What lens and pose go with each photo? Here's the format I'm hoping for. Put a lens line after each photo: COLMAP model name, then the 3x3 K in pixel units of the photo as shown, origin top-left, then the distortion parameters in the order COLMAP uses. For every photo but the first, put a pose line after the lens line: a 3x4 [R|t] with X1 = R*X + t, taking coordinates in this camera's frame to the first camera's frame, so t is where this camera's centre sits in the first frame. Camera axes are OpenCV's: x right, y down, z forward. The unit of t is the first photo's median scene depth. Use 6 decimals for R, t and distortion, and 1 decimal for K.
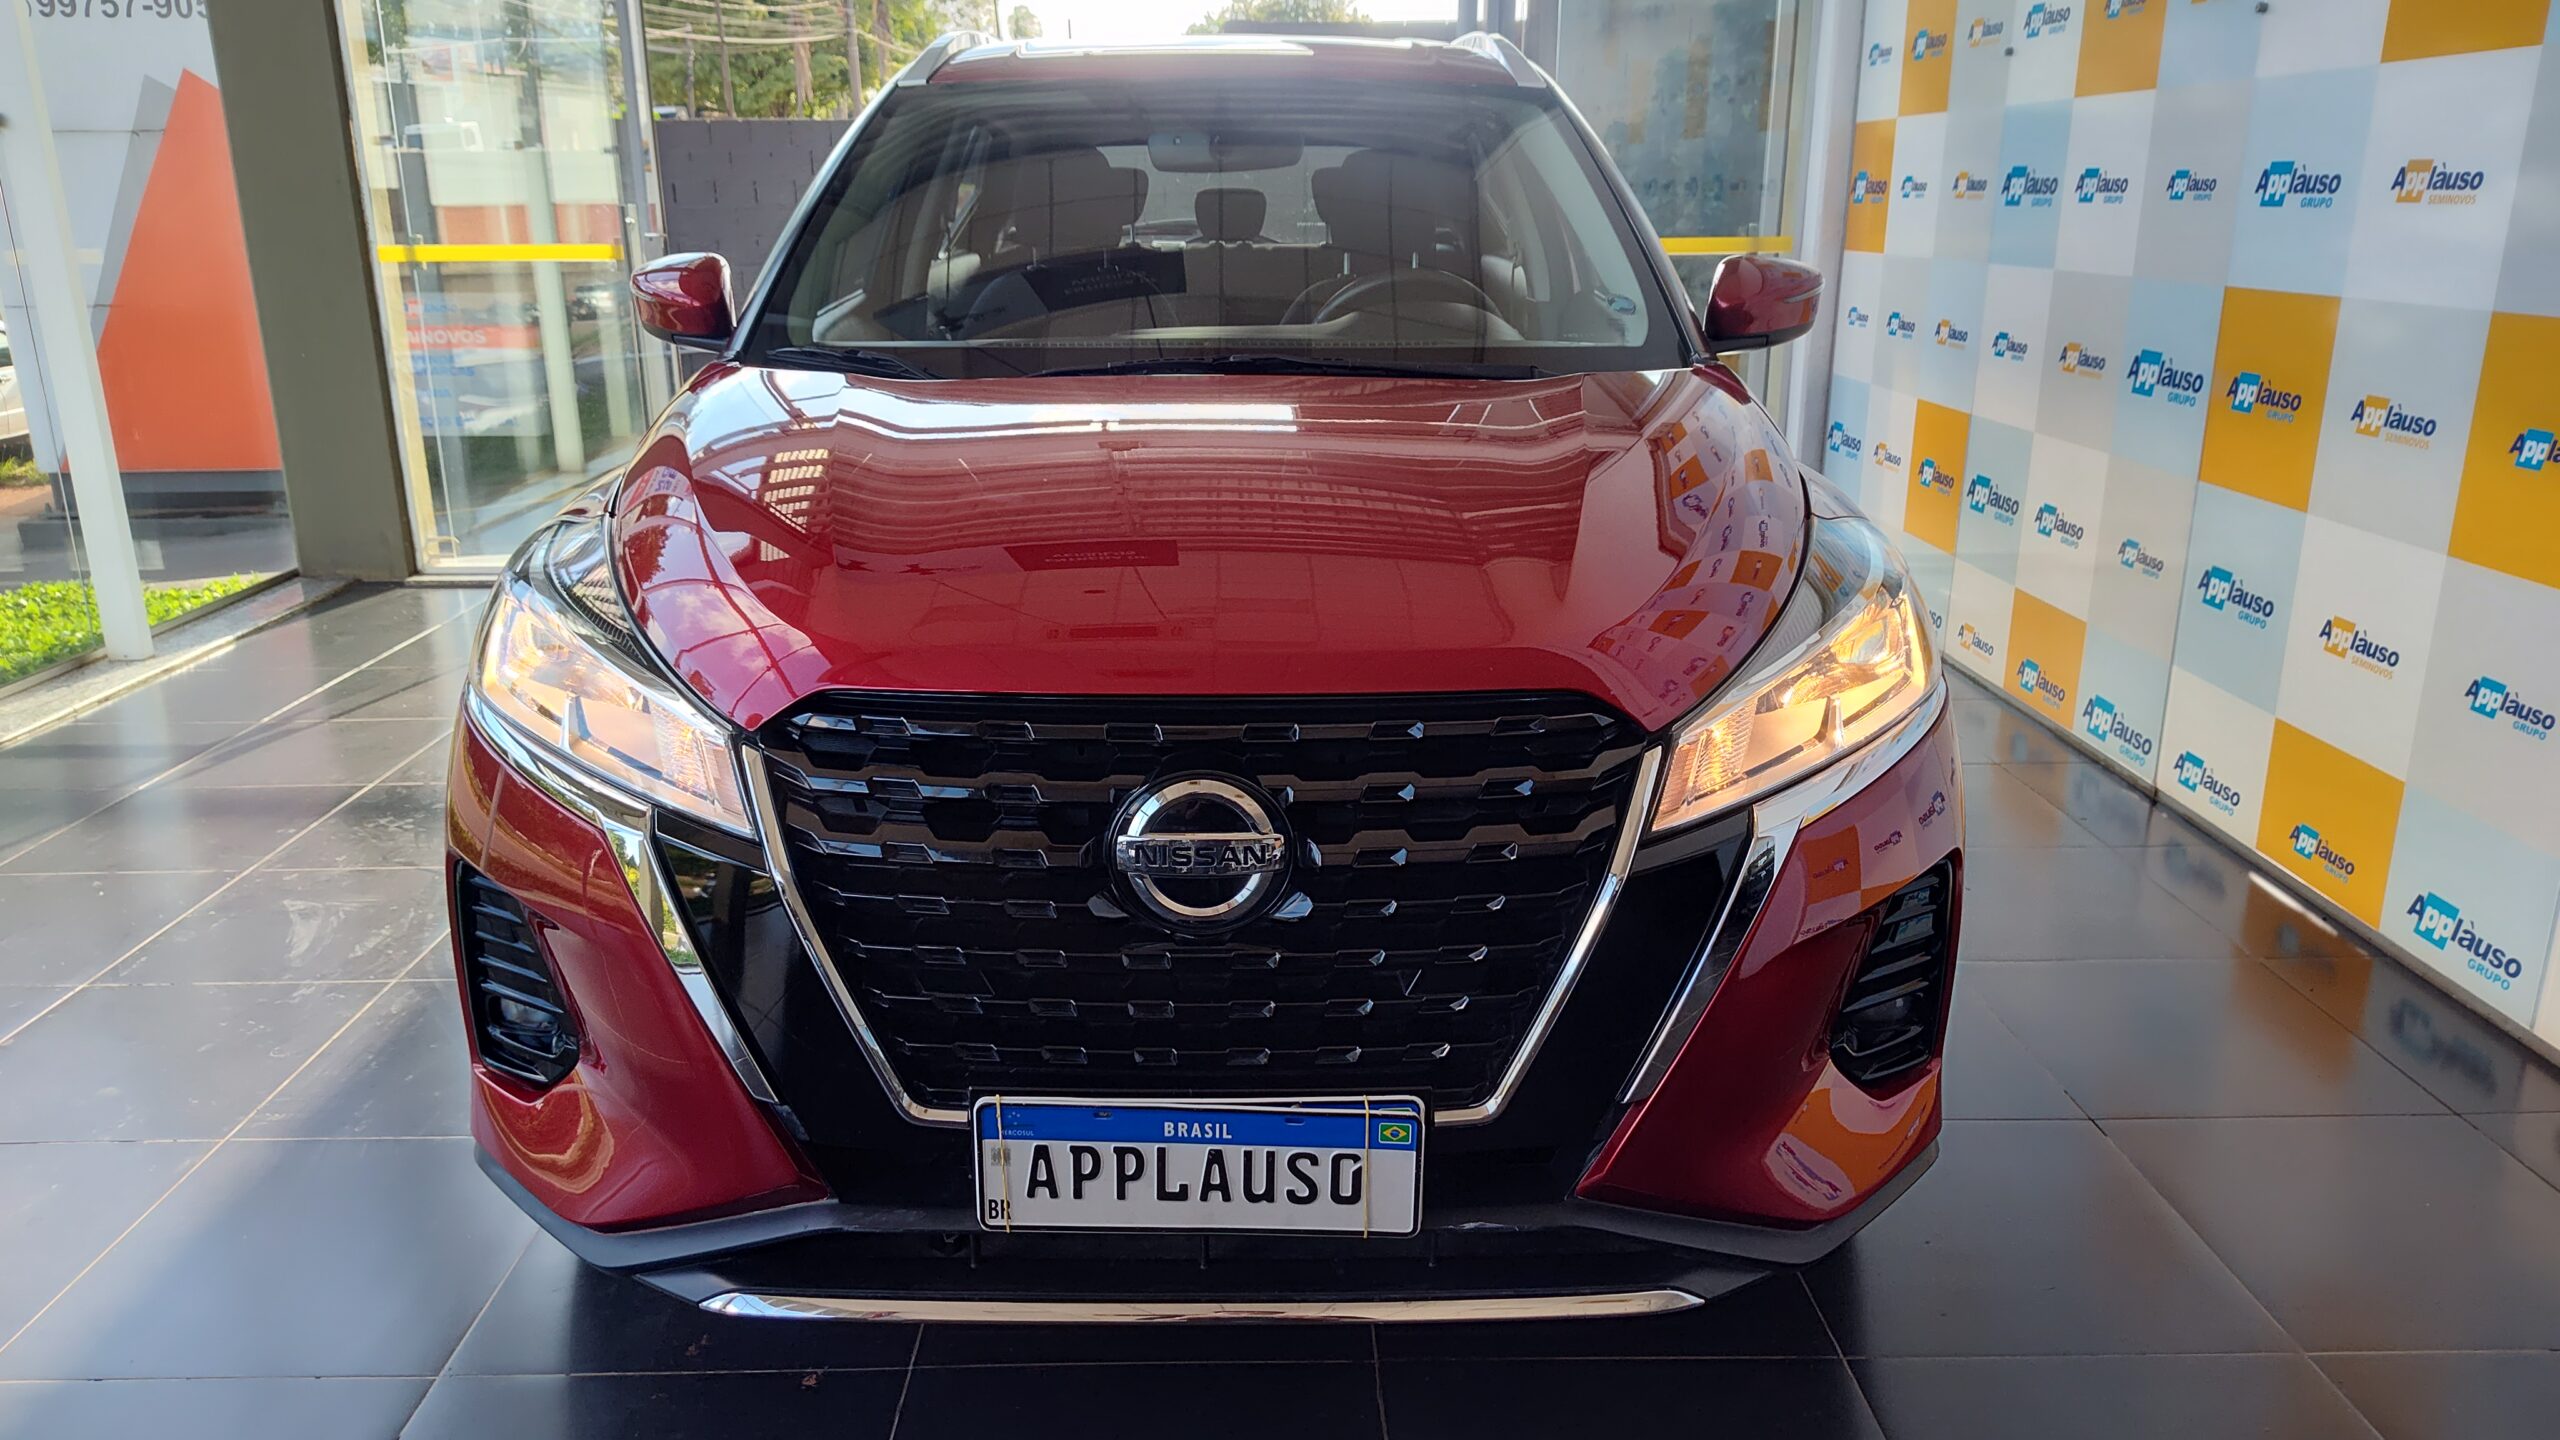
lens RADIAL K [[1769.4, 0, 1262.0], [0, 1769.4, 713.7], [0, 0, 1]] dist [0.029341, -0.028541]
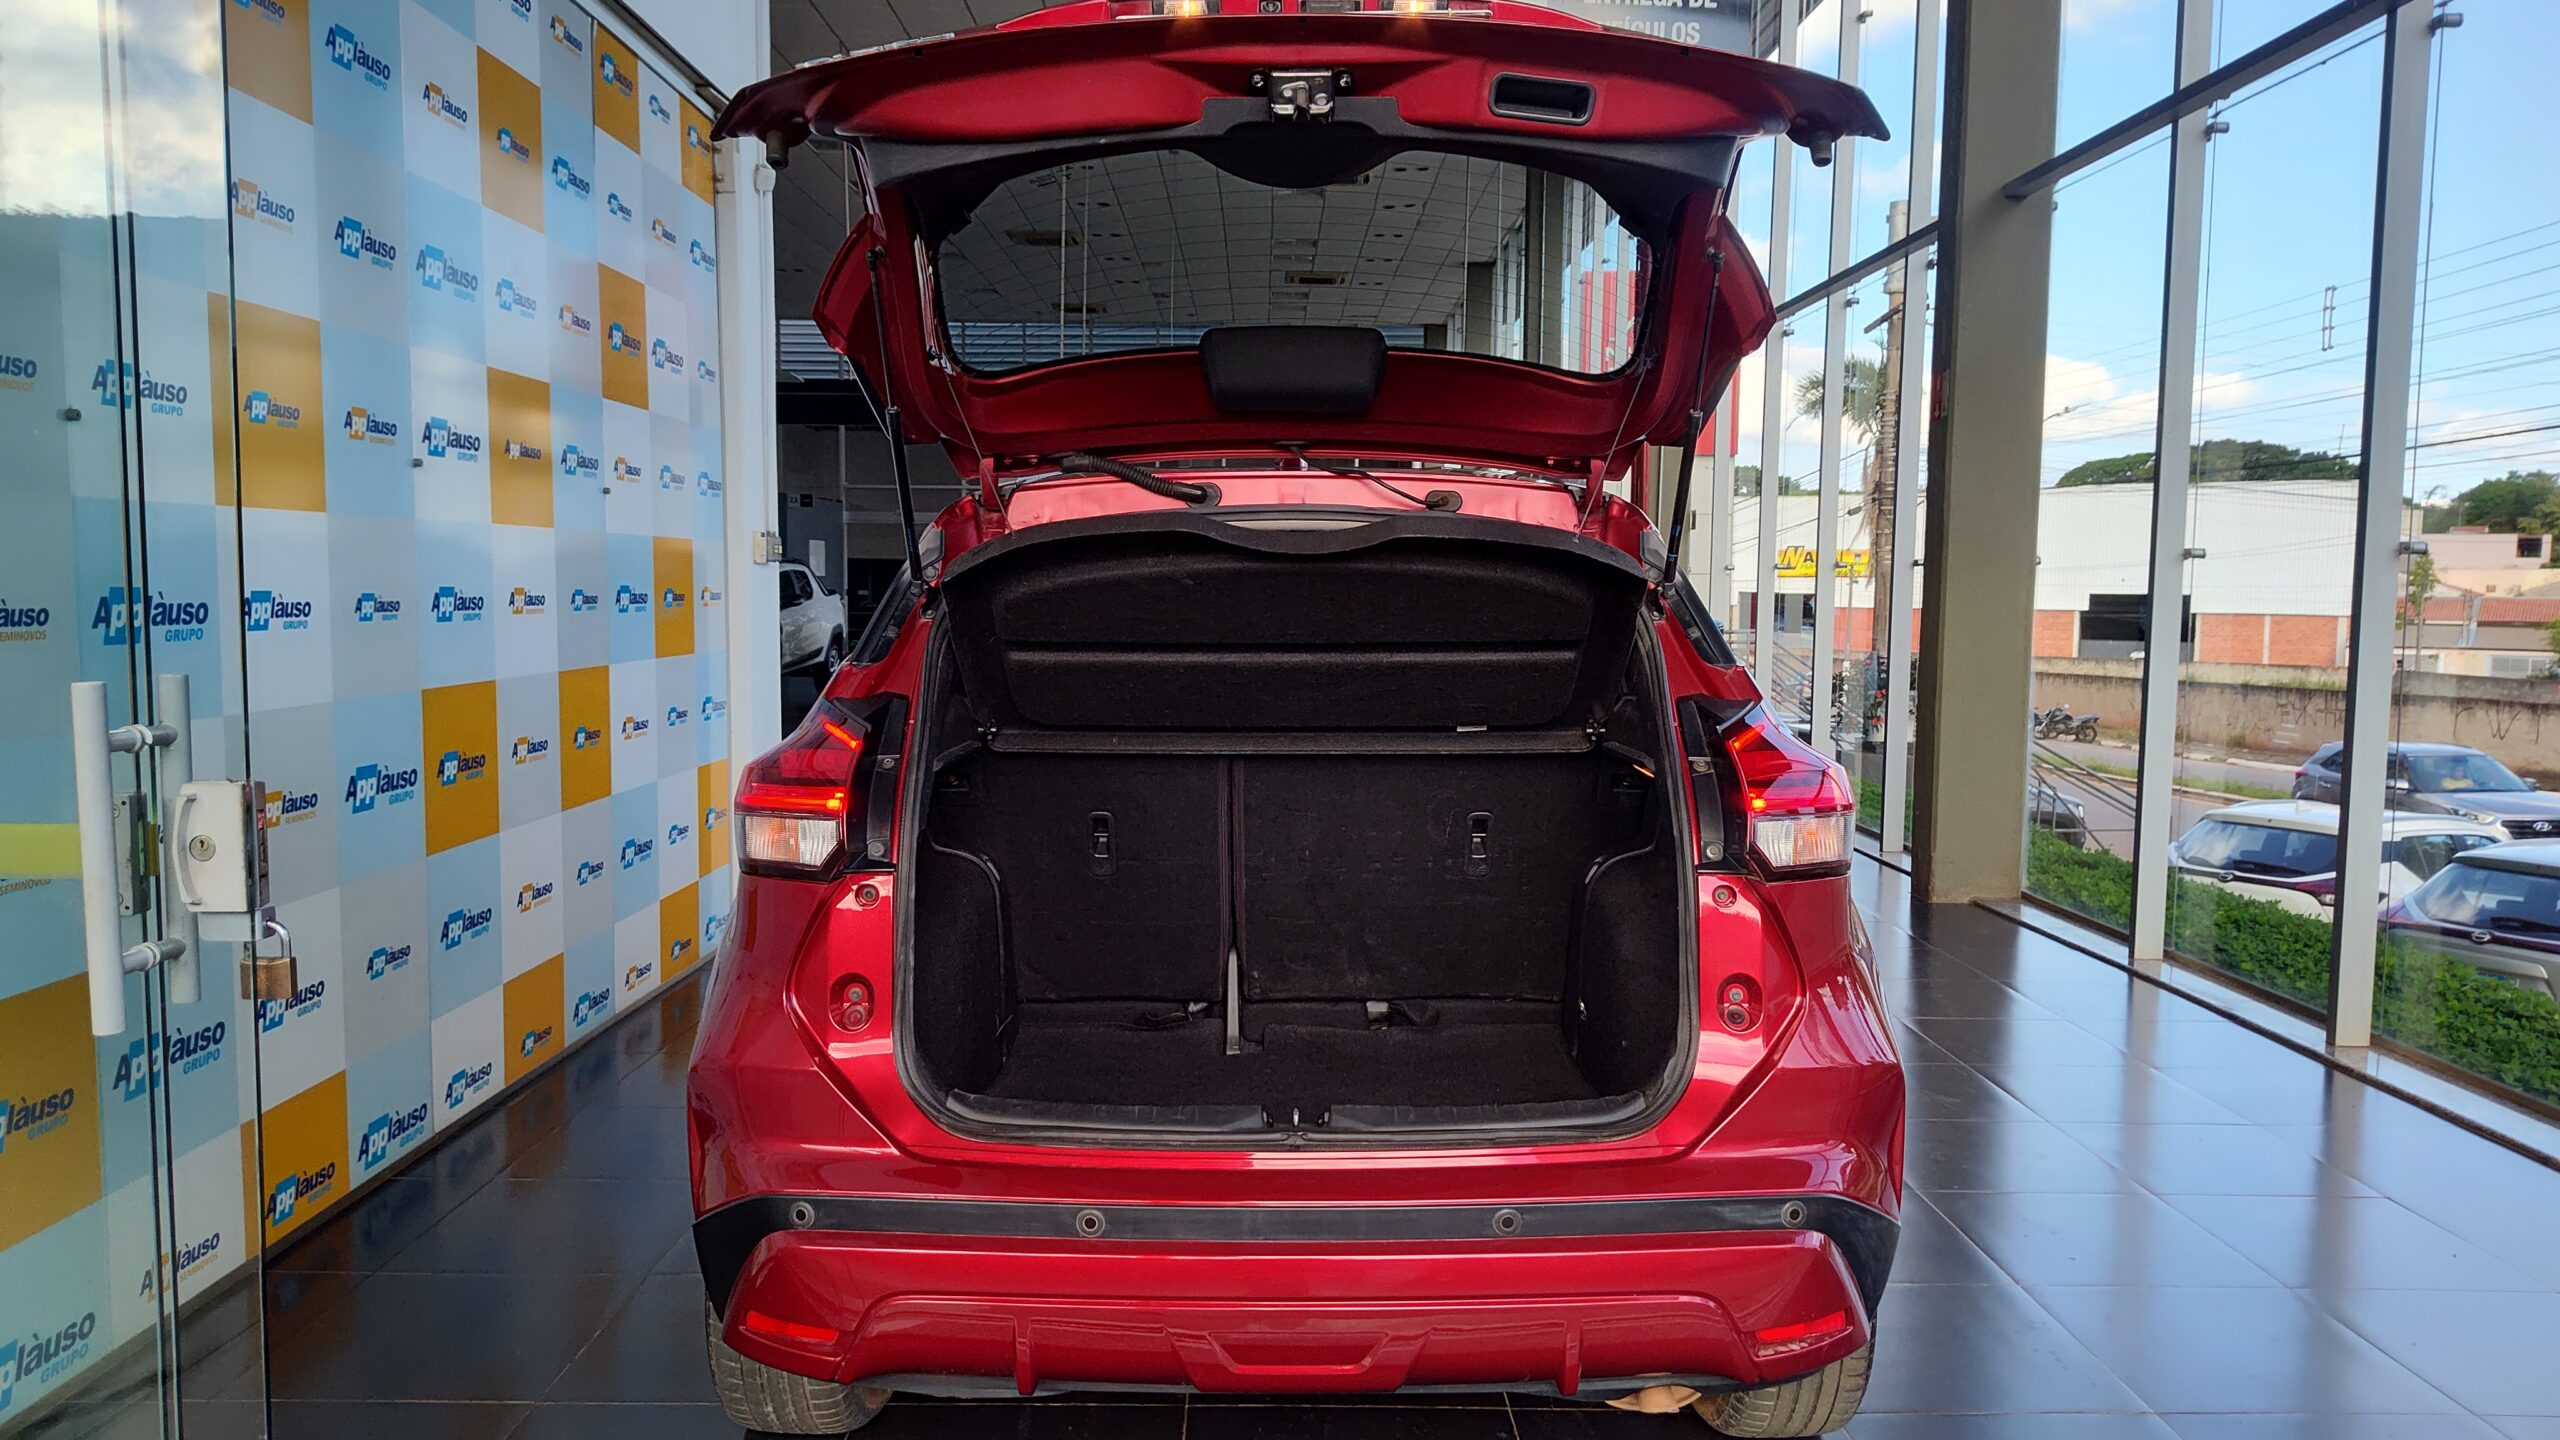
lens RADIAL K [[1769.4, 0, 1284.8], [0, 1769.4, 722.8], [0, 0, 1]] dist [0.029341, -0.028541]
pose [[-0.999609, 0.027743, 0.003510, -0.025534], [0.027138, 0.932126, 0.361116, -0.658758], [0.006747, 0.361070, -0.932514, 2.212030]]
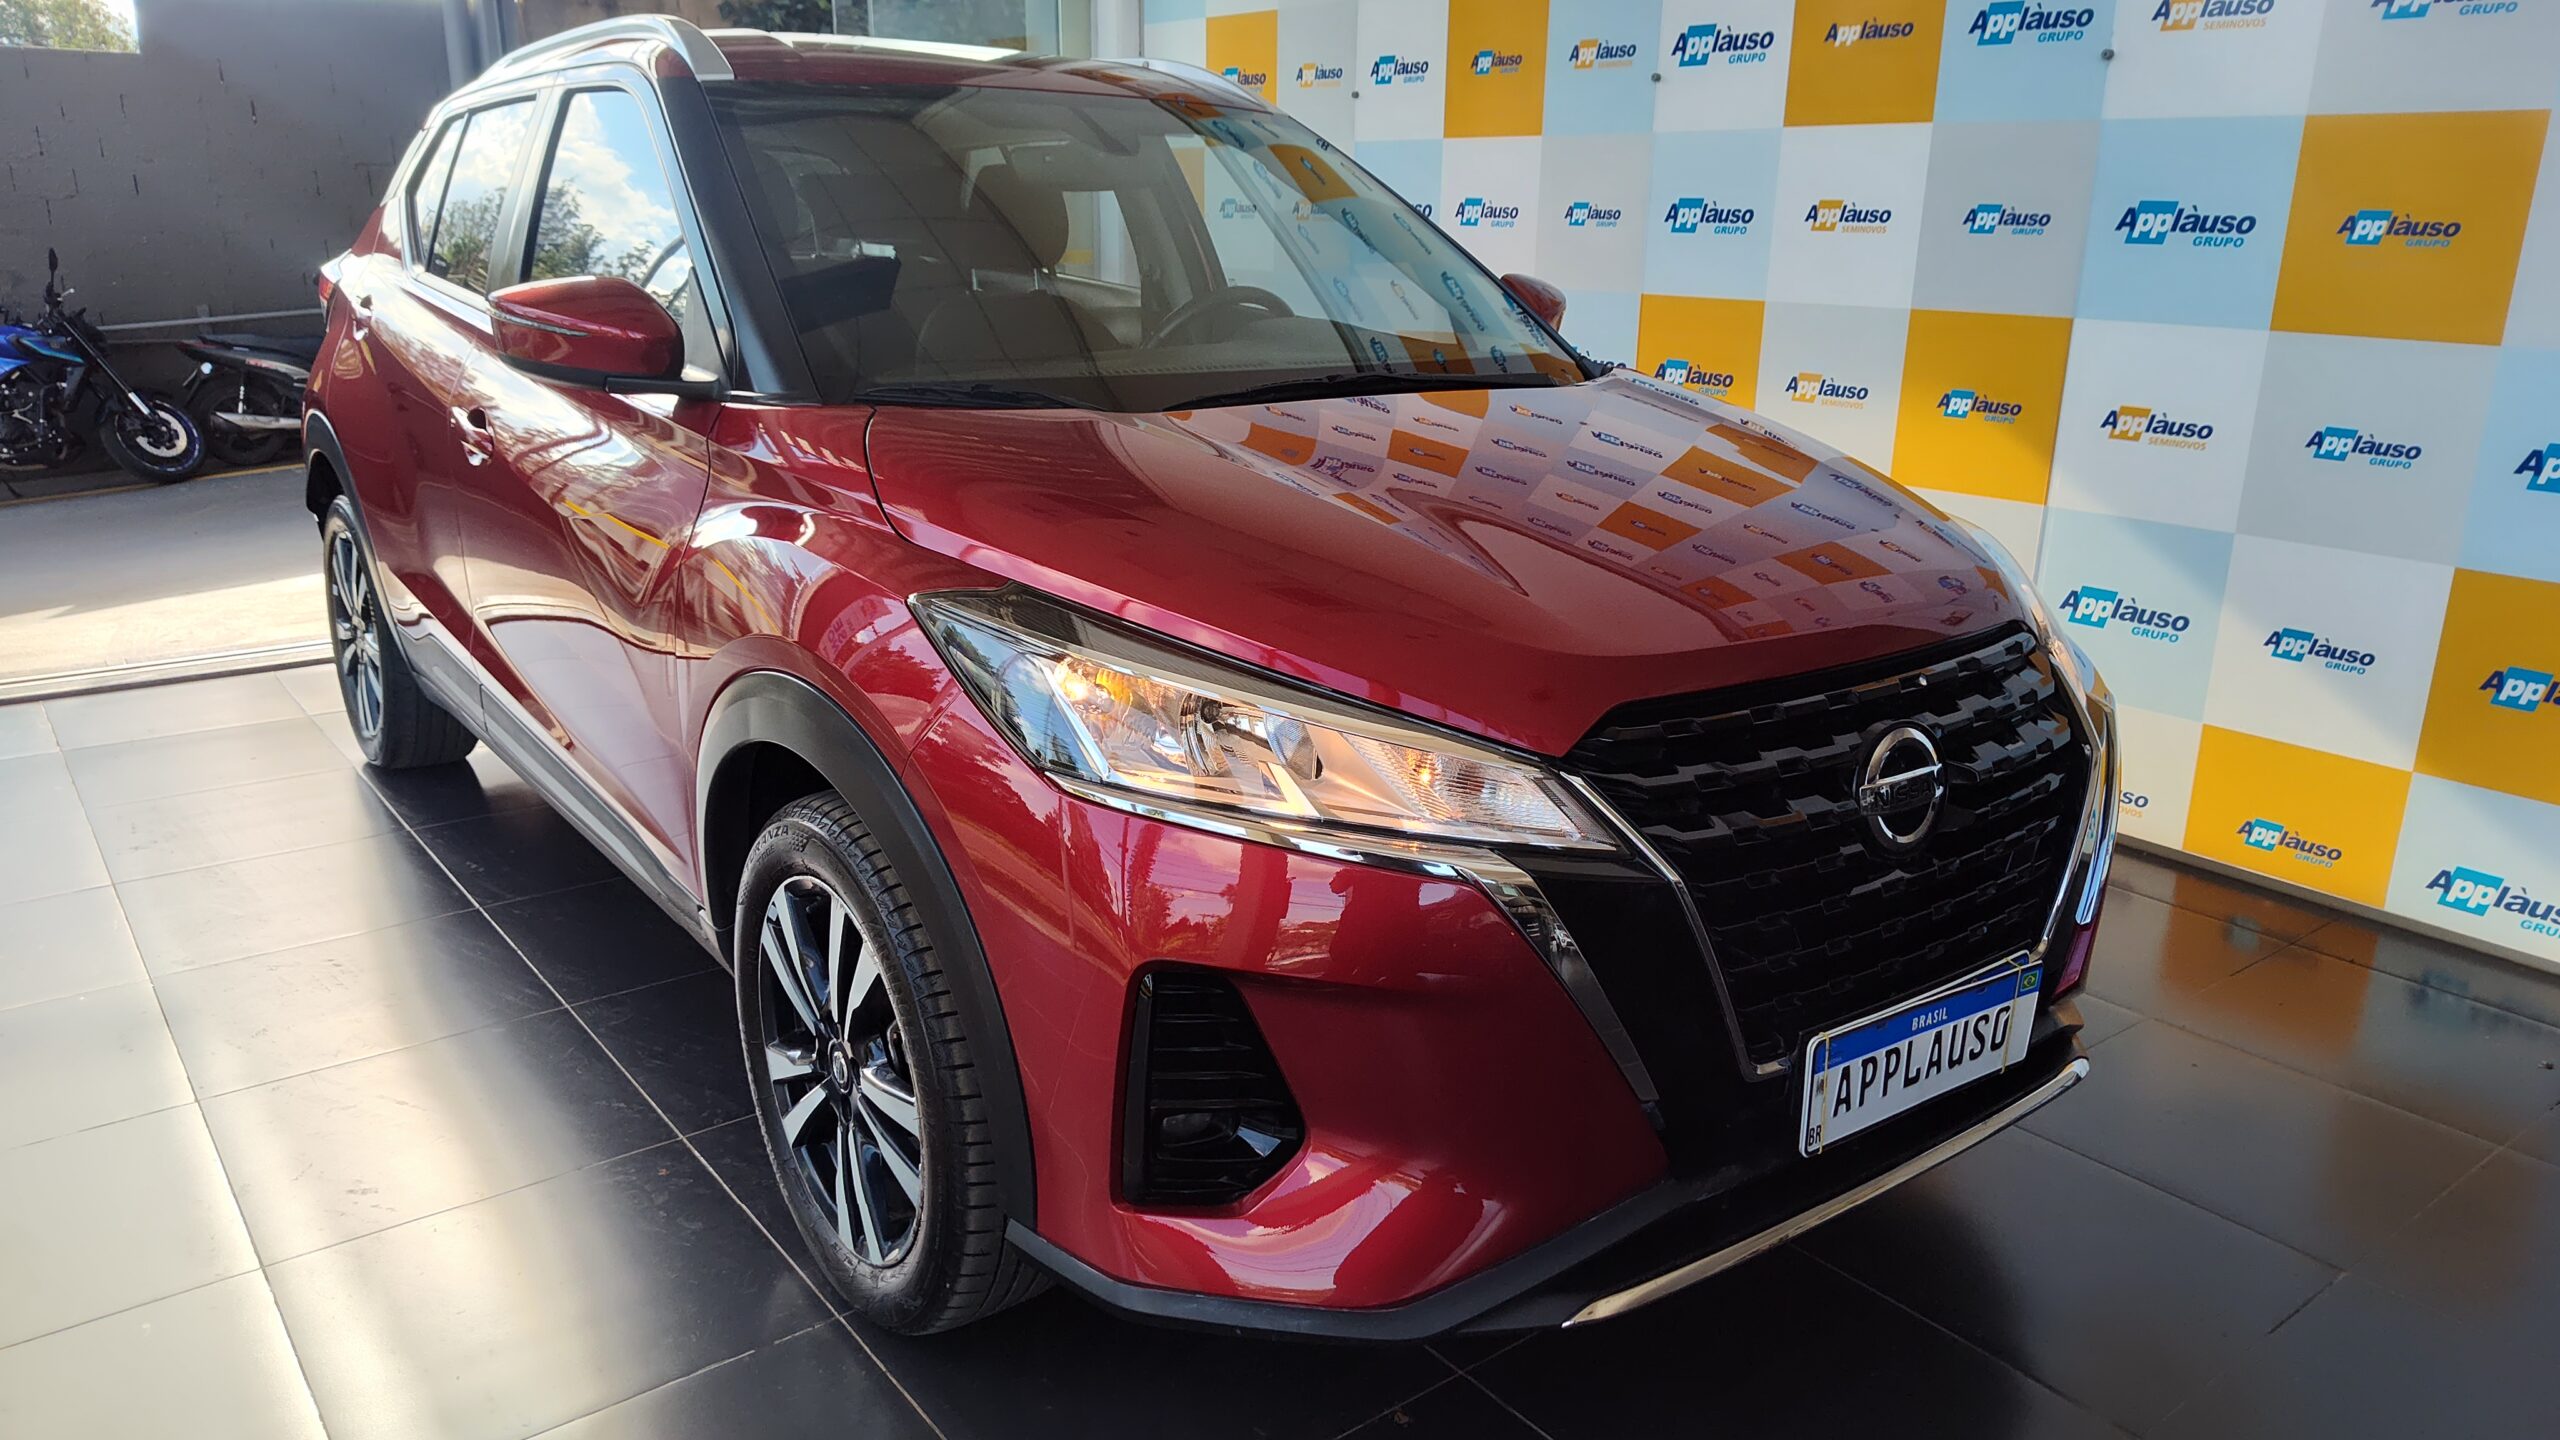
lens RADIAL K [[1769.4, 0, 1271.9], [0, 1769.4, 723.6], [0, 0, 1]] dist [0.029341, -0.028541]
pose [[0.802750, -0.153976, 0.576094, -0.488032], [0.153398, 0.986898, 0.050024, -0.040505], [-0.576248, 0.048215, 0.815851, 0.128604]]
